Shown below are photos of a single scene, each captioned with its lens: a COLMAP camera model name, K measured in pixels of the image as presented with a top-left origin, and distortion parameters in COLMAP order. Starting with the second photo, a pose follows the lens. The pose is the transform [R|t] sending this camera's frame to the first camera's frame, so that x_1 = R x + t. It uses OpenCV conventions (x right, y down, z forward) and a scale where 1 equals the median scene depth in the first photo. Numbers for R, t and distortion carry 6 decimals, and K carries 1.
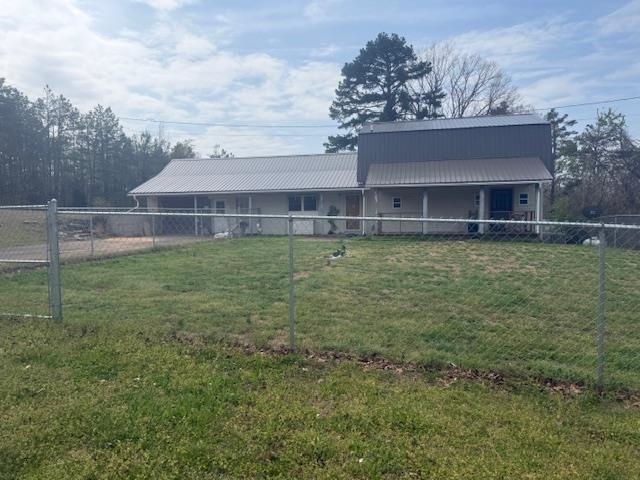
lens RADIAL K [[487.6, 0, 320.0], [0, 487.6, 240.0], [0, 0, 1]] dist [0.002787, 0.000223]
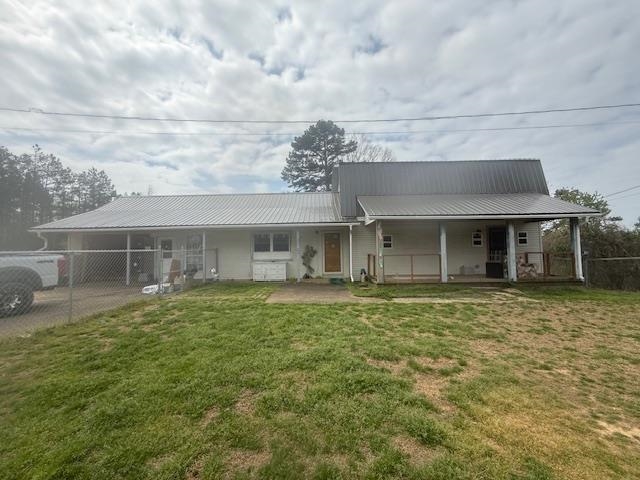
lens RADIAL K [[255.1, 0, 317.9], [0, 255.1, 238.5], [0, 0, 1]] dist [-0.000833, -0.000085]
pose [[0.975611, 0.006742, 0.219403, -0.055066], [0.015864, 0.994749, -0.101110, -0.034846], [-0.218933, 0.102125, 0.970381, 0.530012]]
